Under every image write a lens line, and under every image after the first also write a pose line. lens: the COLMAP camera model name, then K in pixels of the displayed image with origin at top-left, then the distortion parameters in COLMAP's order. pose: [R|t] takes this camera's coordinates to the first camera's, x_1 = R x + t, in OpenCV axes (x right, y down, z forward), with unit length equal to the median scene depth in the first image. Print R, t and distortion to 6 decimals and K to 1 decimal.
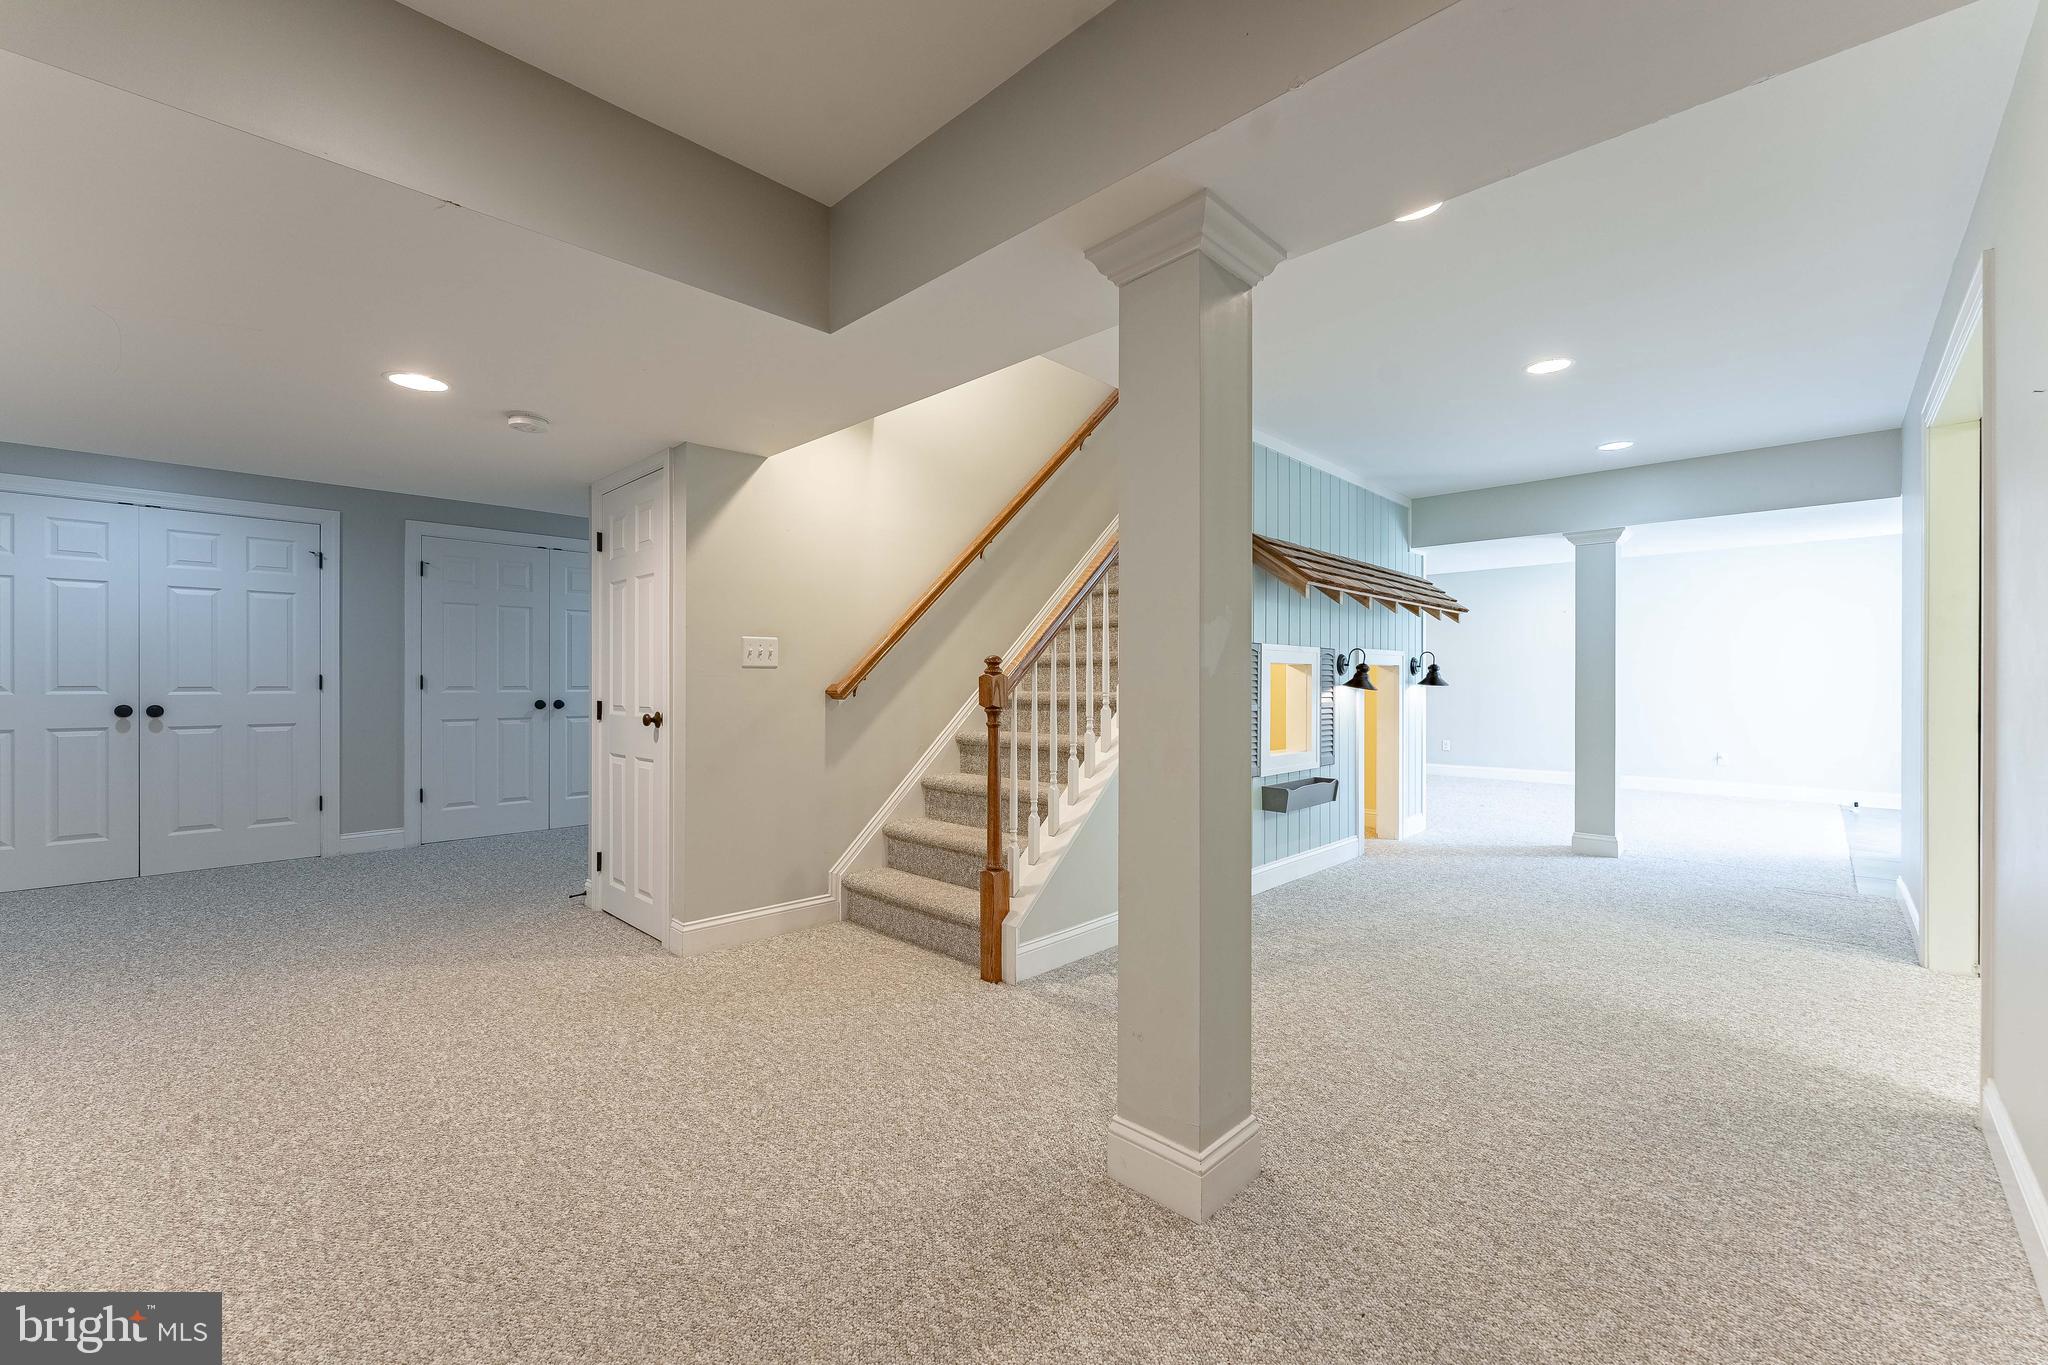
lens RADIAL K [[820.4, 0, 1020.3], [0, 820.4, 681.5], [0, 0, 1]] dist [-0.002379, -0.000901]
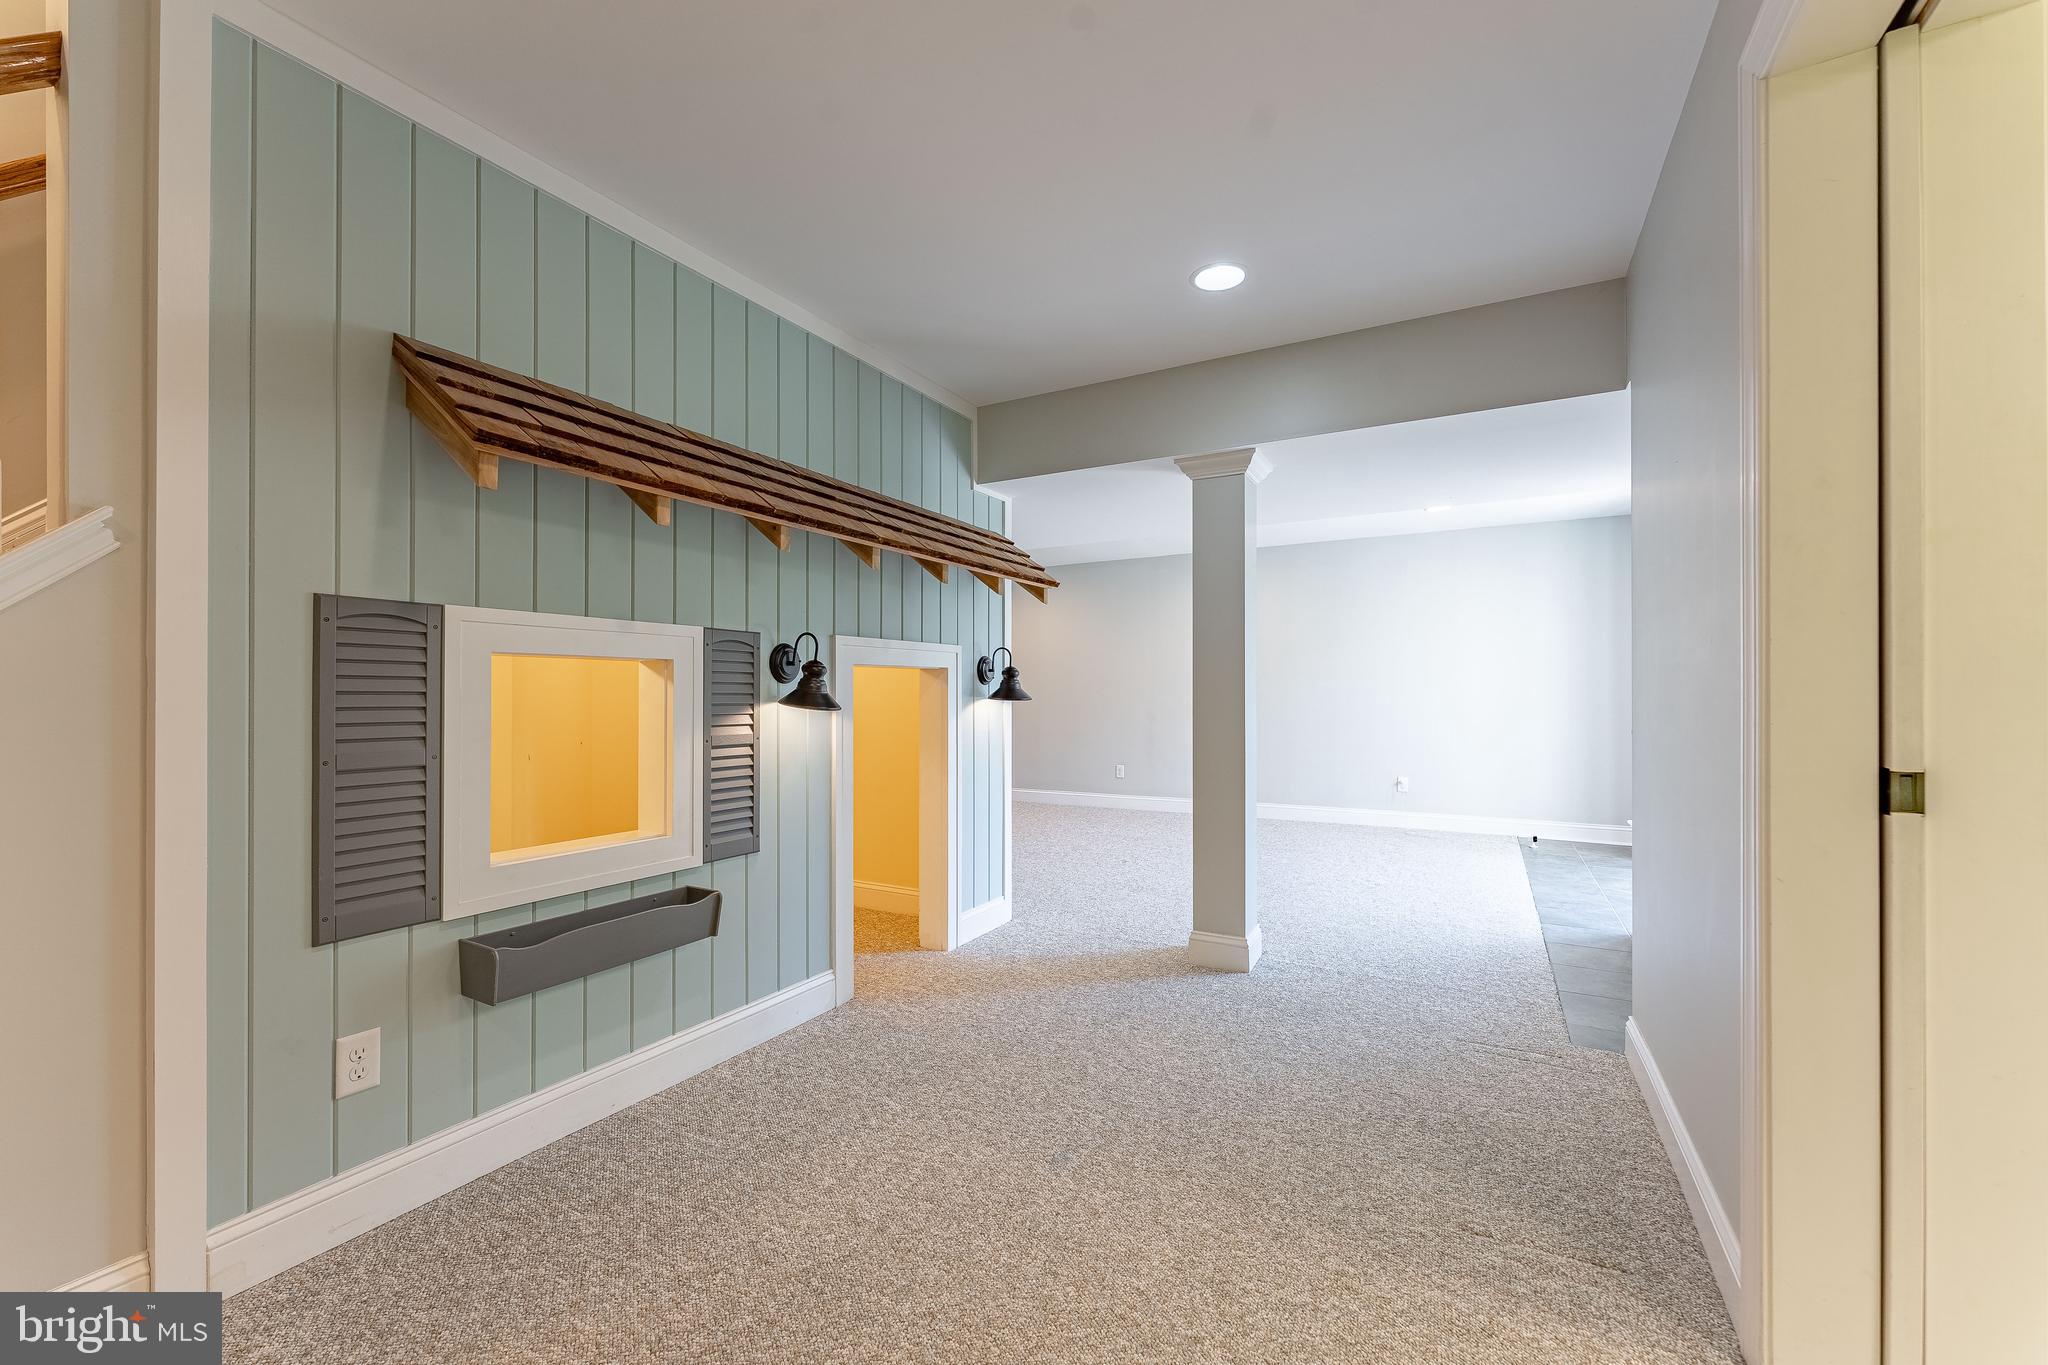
lens RADIAL K [[820.4, 0, 1025.1], [0, 820.4, 687.8], [0, 0, 1]] dist [-0.002379, -0.000901]
pose [[0.965632, 0.001692, 0.259908, 0.394336], [-0.000425, 0.999988, -0.004932, -0.001669], [-0.259913, 0.004652, 0.965621, 0.427628]]
